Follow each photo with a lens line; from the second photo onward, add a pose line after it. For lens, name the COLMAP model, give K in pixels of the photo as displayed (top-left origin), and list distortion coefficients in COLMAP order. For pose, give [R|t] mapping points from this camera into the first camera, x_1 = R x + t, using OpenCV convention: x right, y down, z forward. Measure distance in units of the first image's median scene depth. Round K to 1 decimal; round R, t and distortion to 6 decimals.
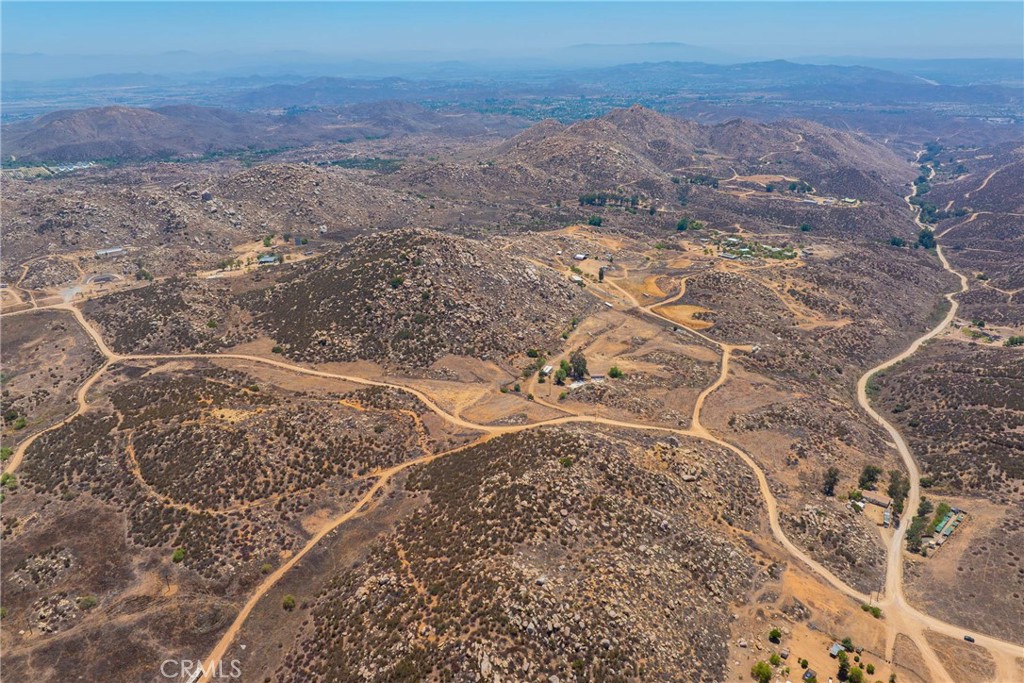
lens RADIAL K [[732.9, 0, 520.2], [0, 732.9, 285.5], [0, 0, 1]] dist [-0.041820, 0.004246]
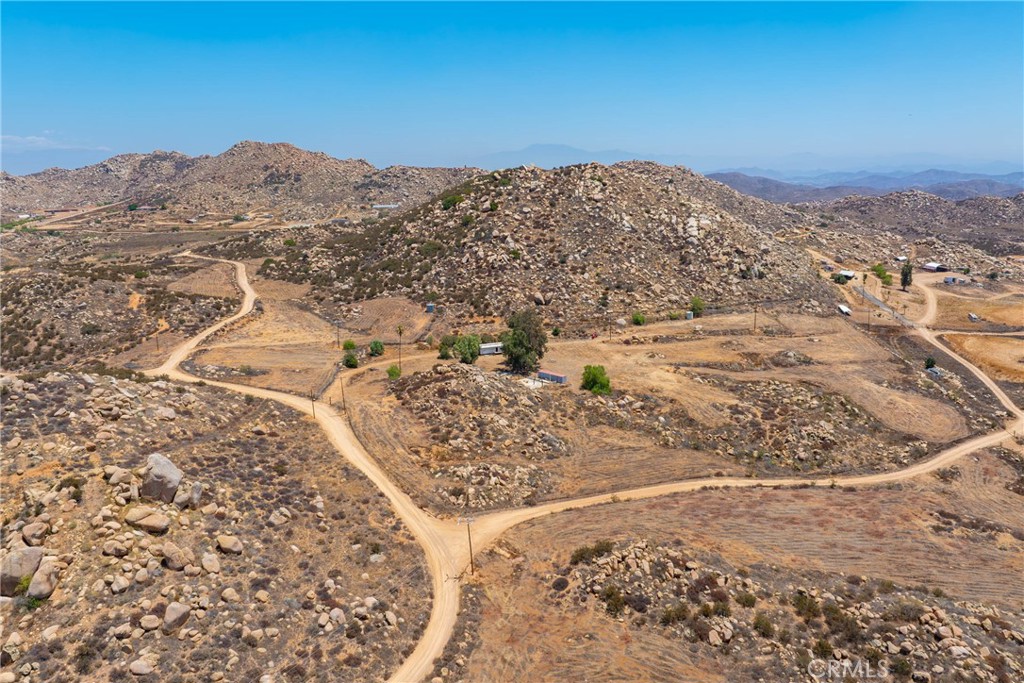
lens RADIAL K [[734.0, 0, 514.7], [0, 734.0, 296.3], [0, 0, 1]] dist [-0.033843, -0.011266]
pose [[0.695822, 0.125373, -0.707186, 0.344449], [-0.210405, 0.977030, -0.033811, 0.088504], [0.686703, 0.172322, 0.706218, 0.614257]]
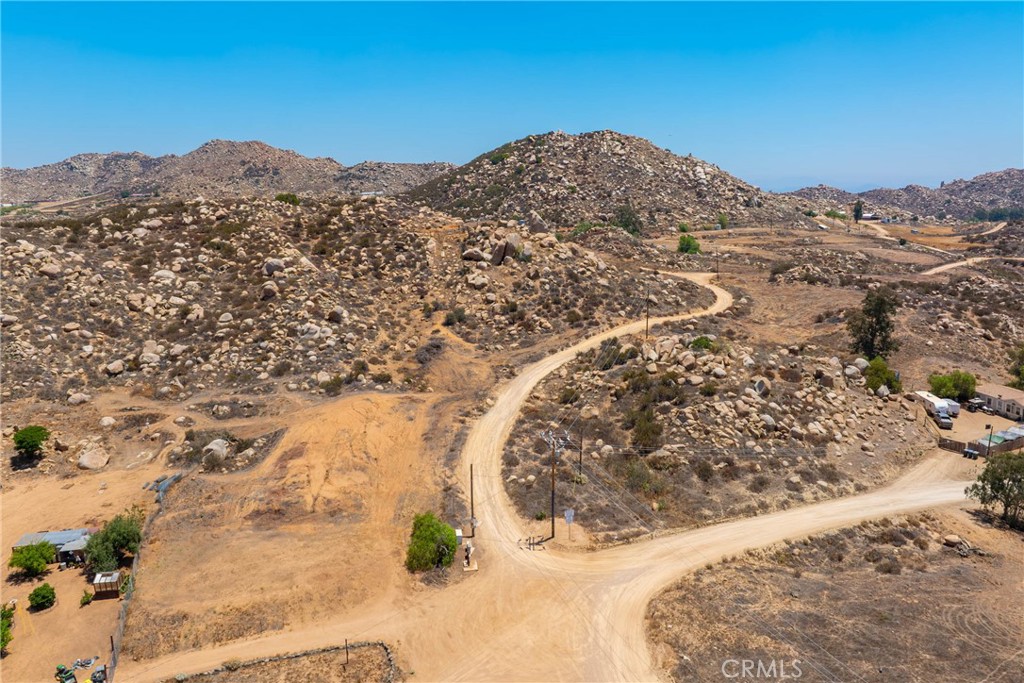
lens RADIAL K [[732.0, 0, 513.0], [0, 732.0, 283.7], [0, 0, 1]] dist [-0.038369, -0.003312]
pose [[0.784257, 0.076456, -0.615707, 0.338250], [-0.180381, 0.977609, -0.108364, 0.211545], [0.593636, 0.196047, 0.780488, 0.443428]]
